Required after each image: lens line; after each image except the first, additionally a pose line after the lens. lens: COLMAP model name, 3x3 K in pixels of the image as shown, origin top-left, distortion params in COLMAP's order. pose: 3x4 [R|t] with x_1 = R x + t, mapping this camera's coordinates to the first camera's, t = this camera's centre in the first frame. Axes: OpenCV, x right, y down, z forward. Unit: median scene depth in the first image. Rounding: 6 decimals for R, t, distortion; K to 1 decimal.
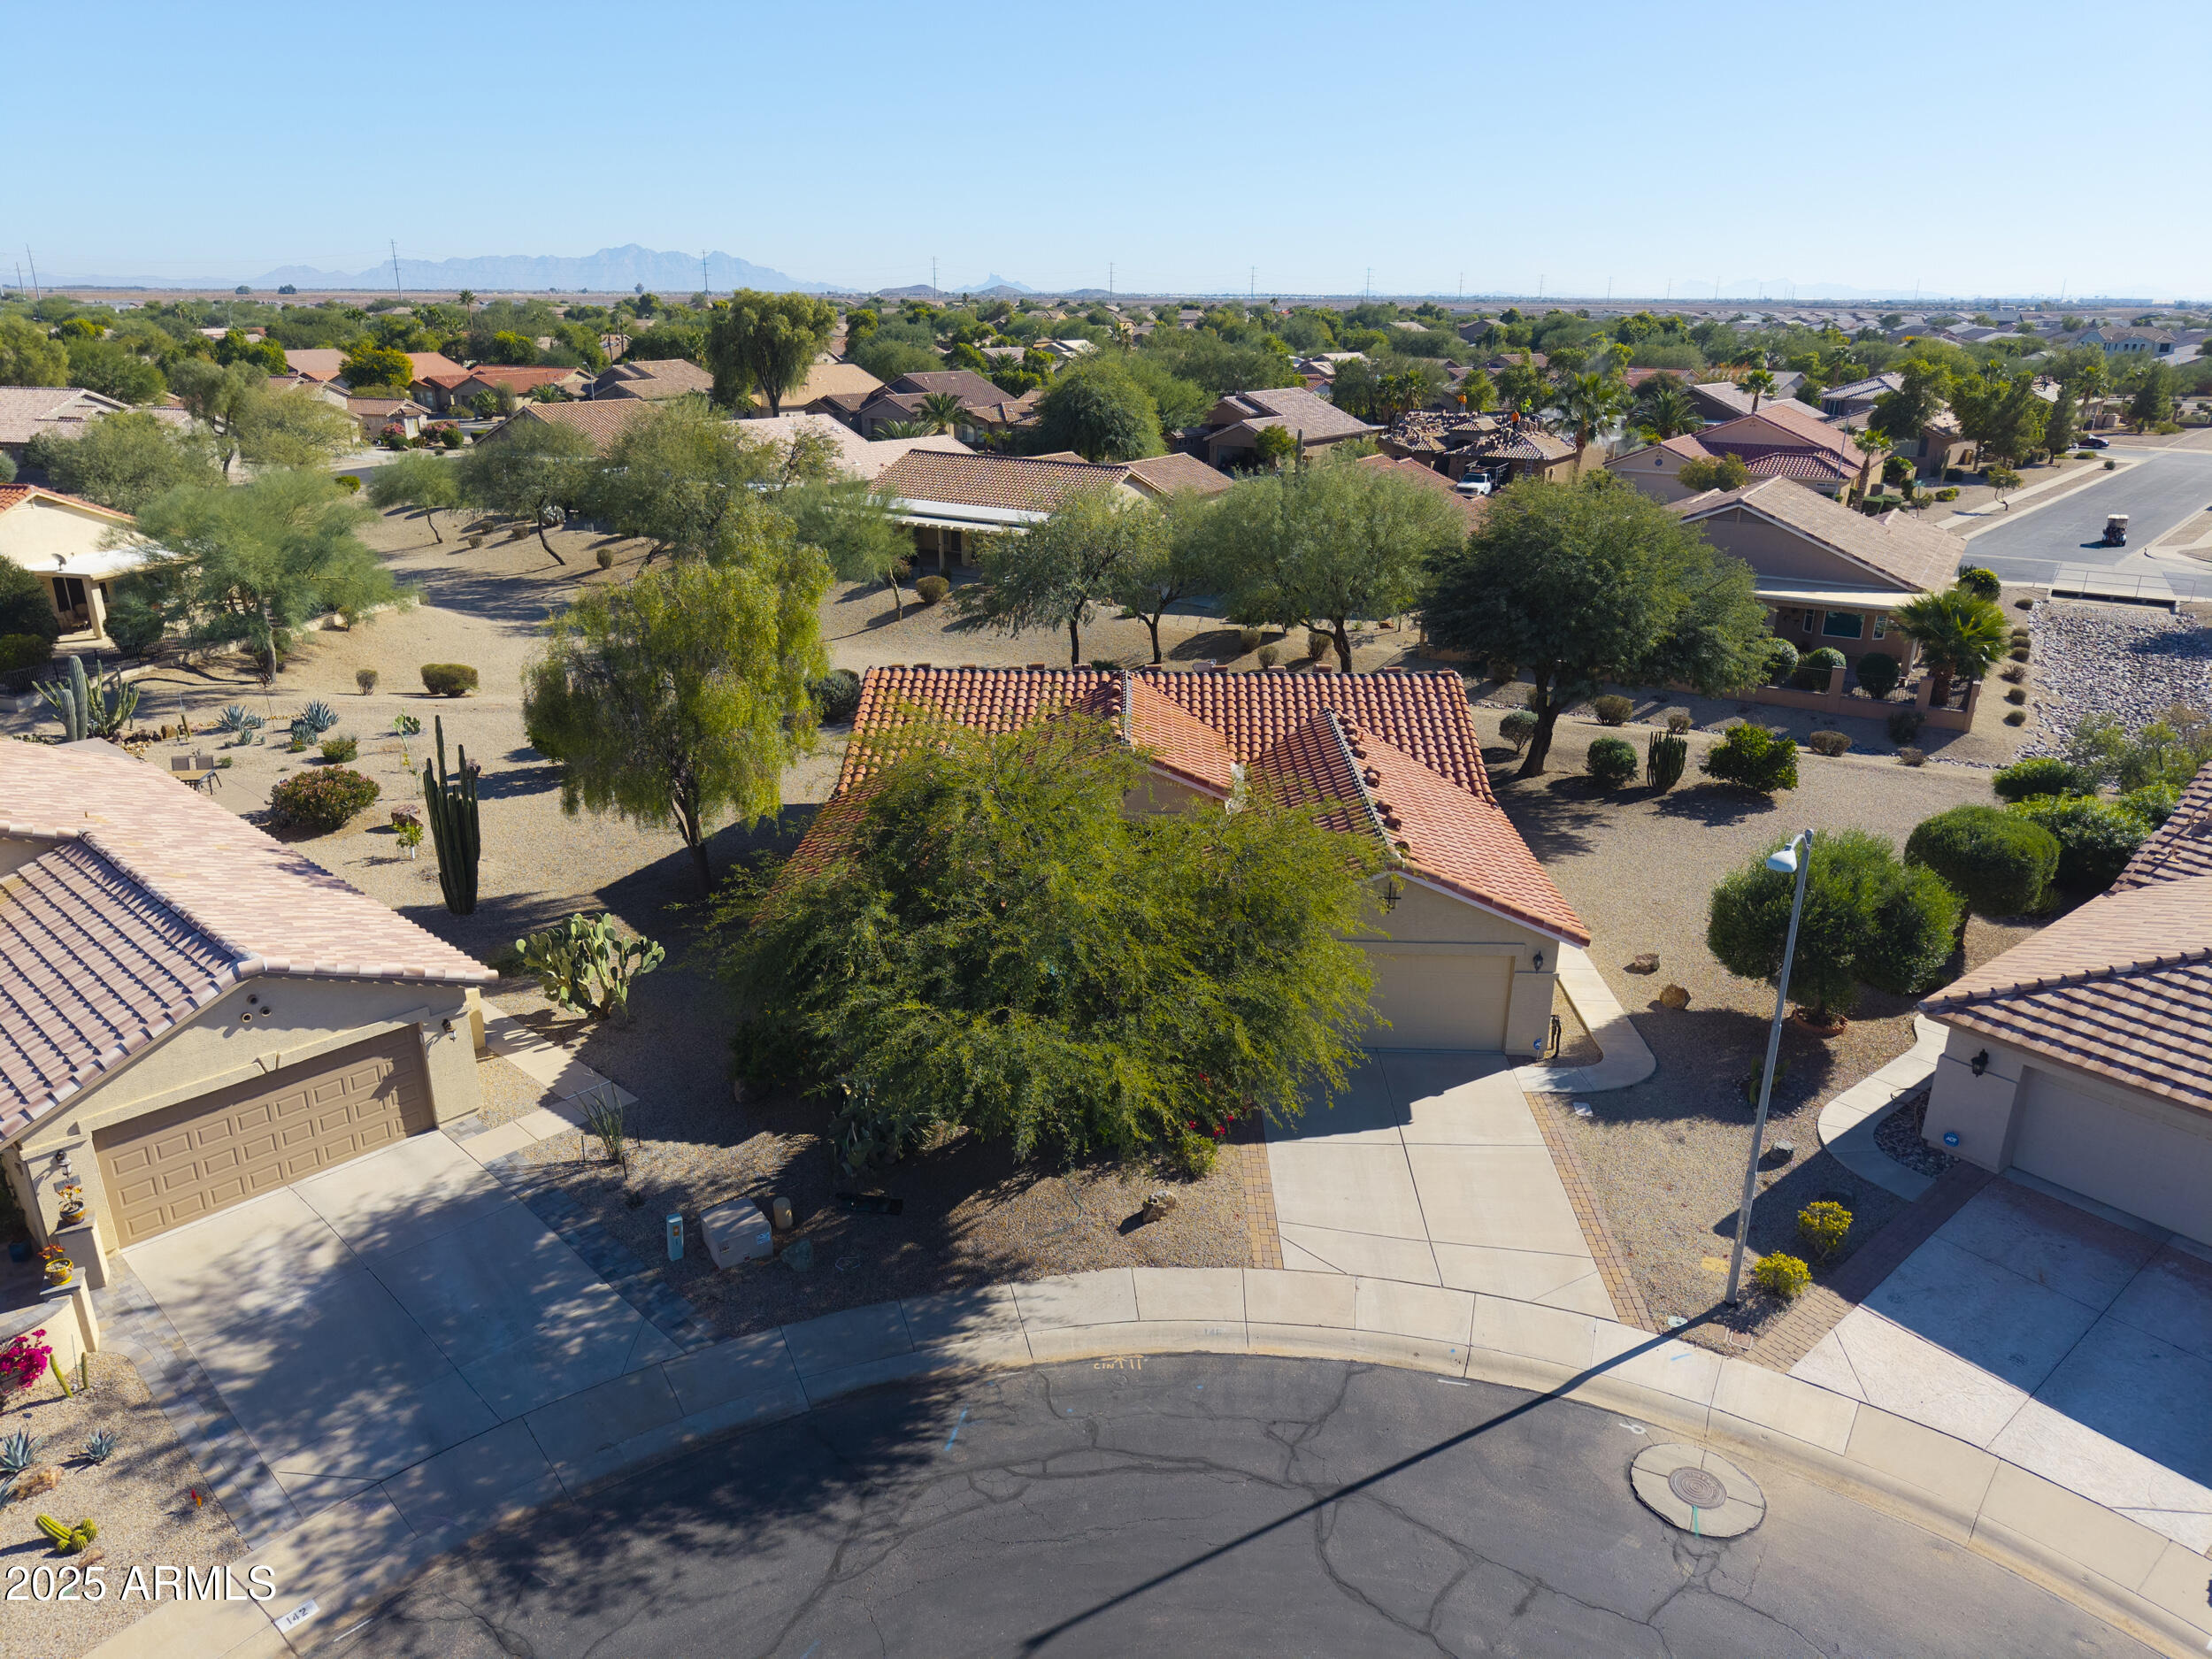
lens RADIAL K [[1491.3, 0, 1117.3], [0, 1491.3, 829.0], [0, 0, 1]] dist [0.004590, -0.001915]
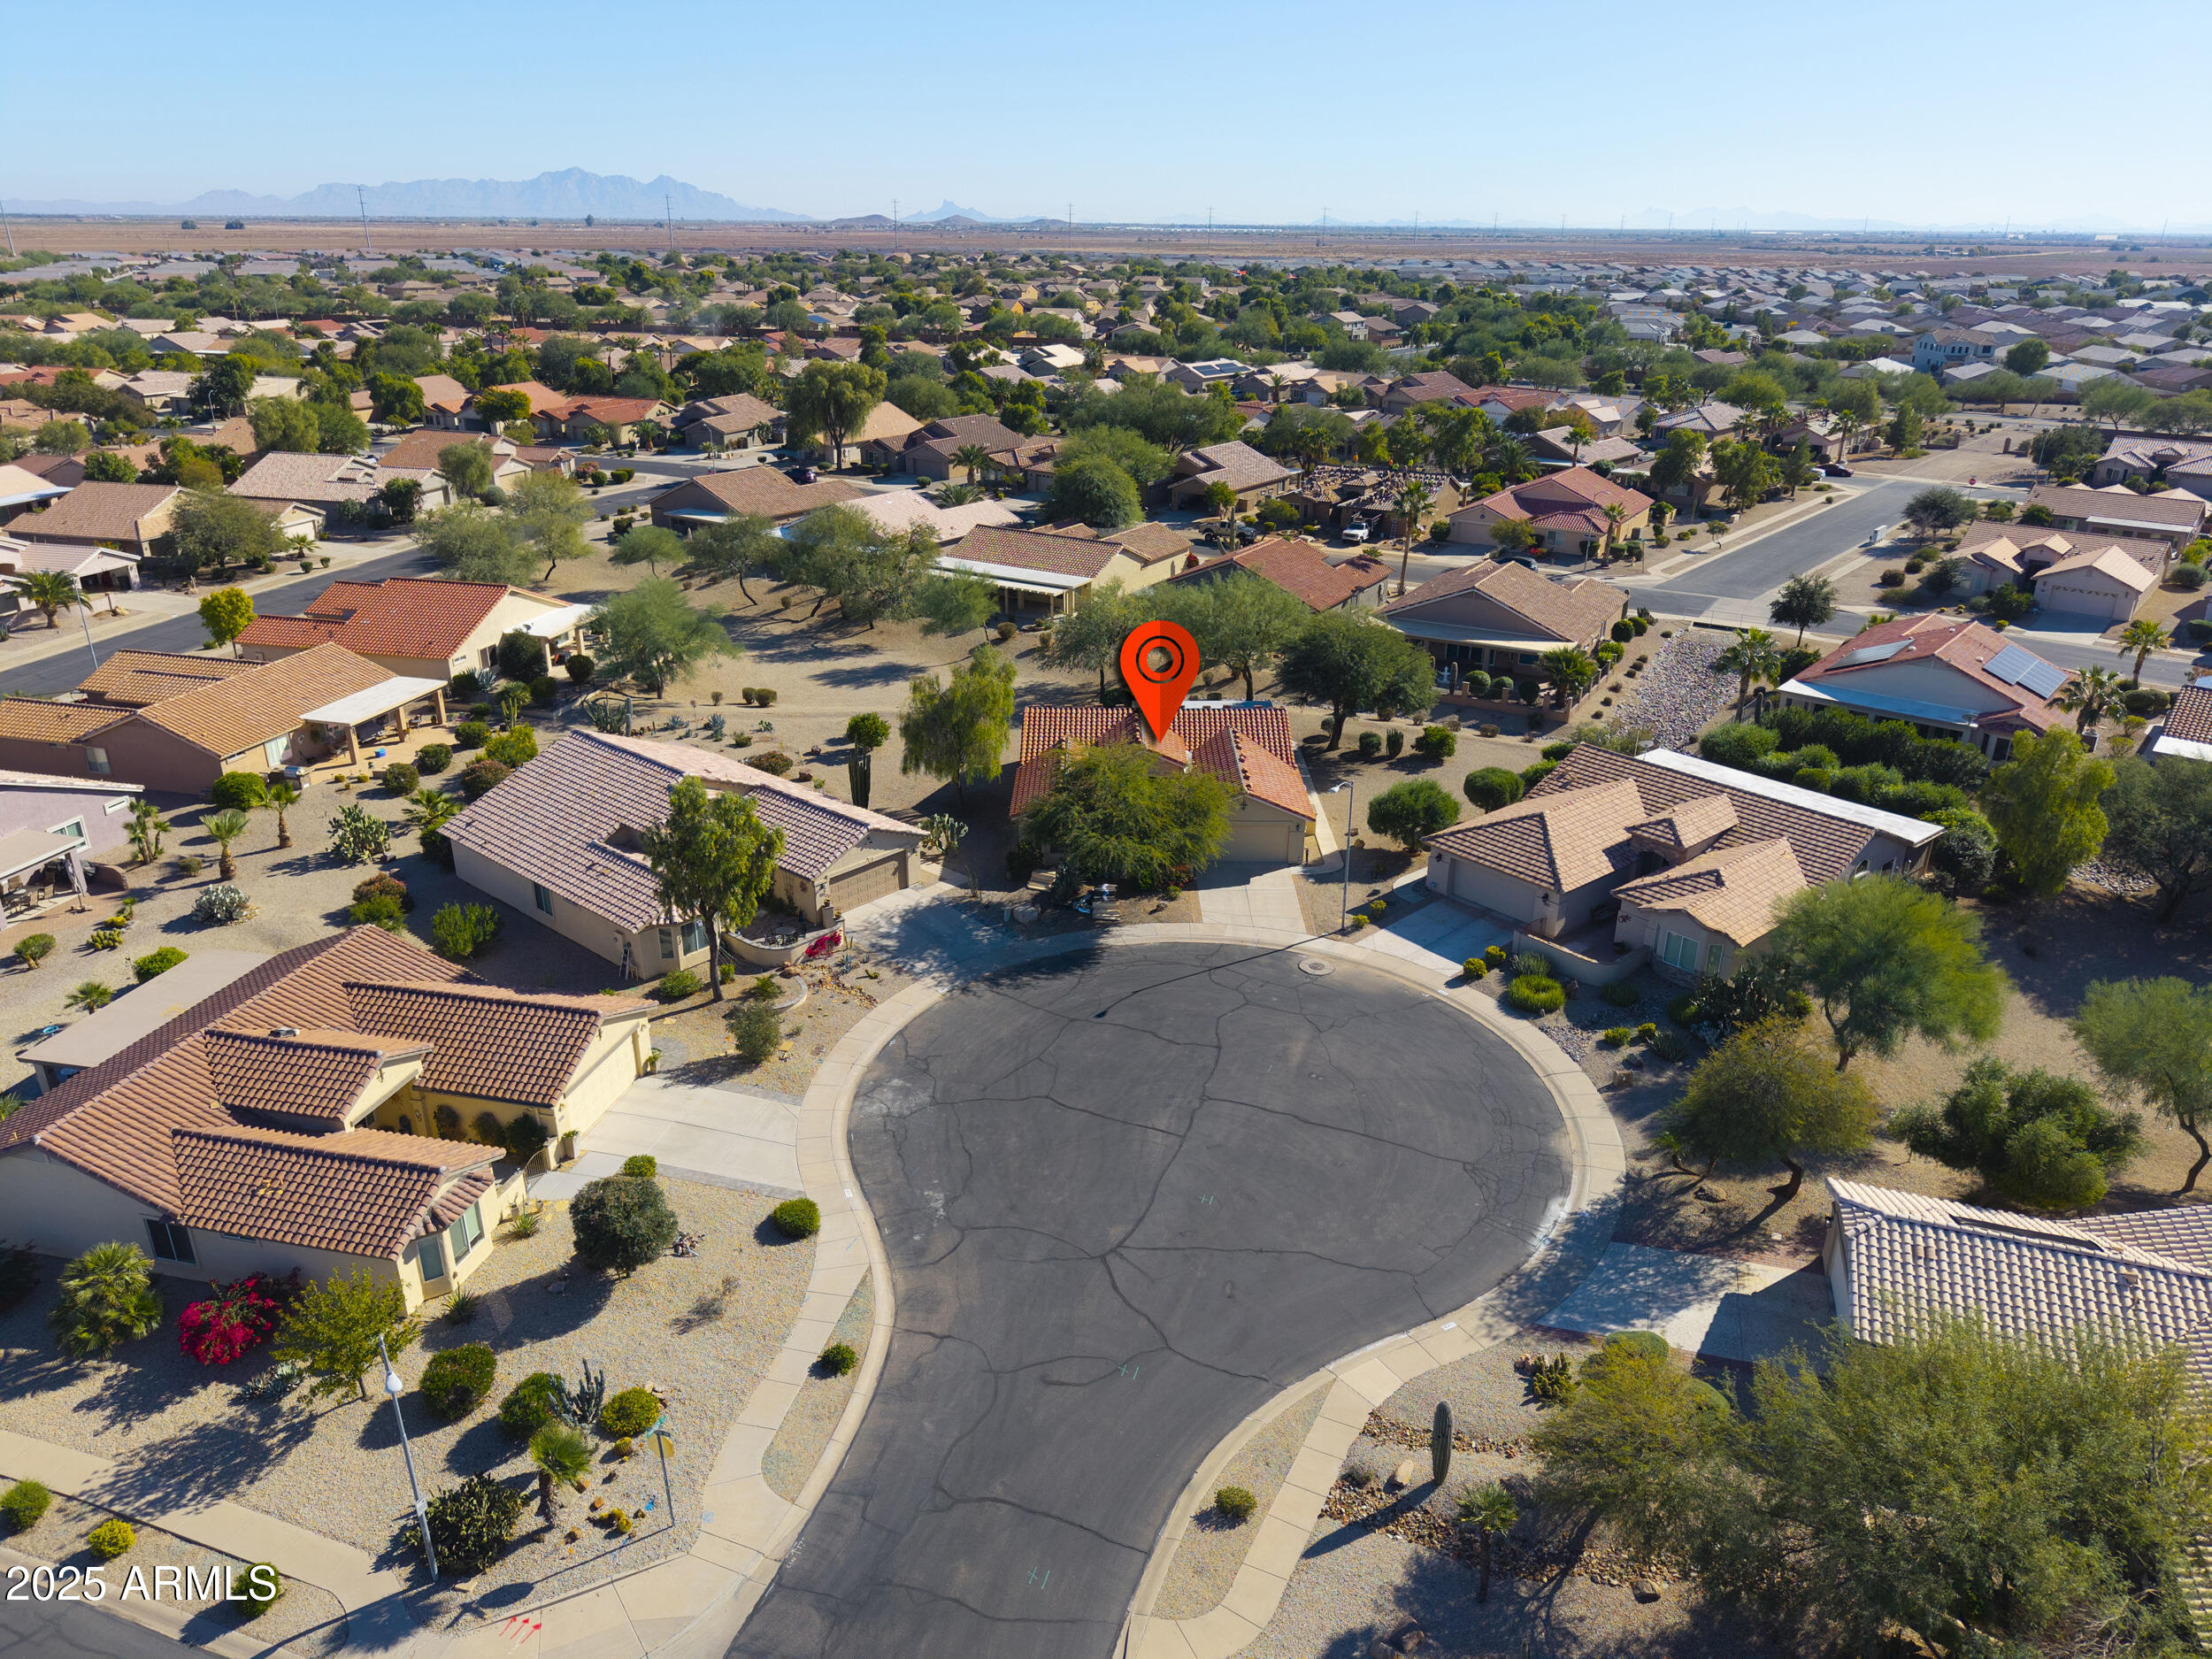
lens RADIAL K [[1523.7, 0, 1106.0], [0, 1523.7, 829.5], [0, 0, 1]] dist [0.099970, -0.000246]
pose [[0.999769, -0.008136, 0.019872, -0.146564], [0.007284, 0.999067, 0.042574, -0.034342], [-0.020200, -0.042419, 0.998896, -2.088408]]
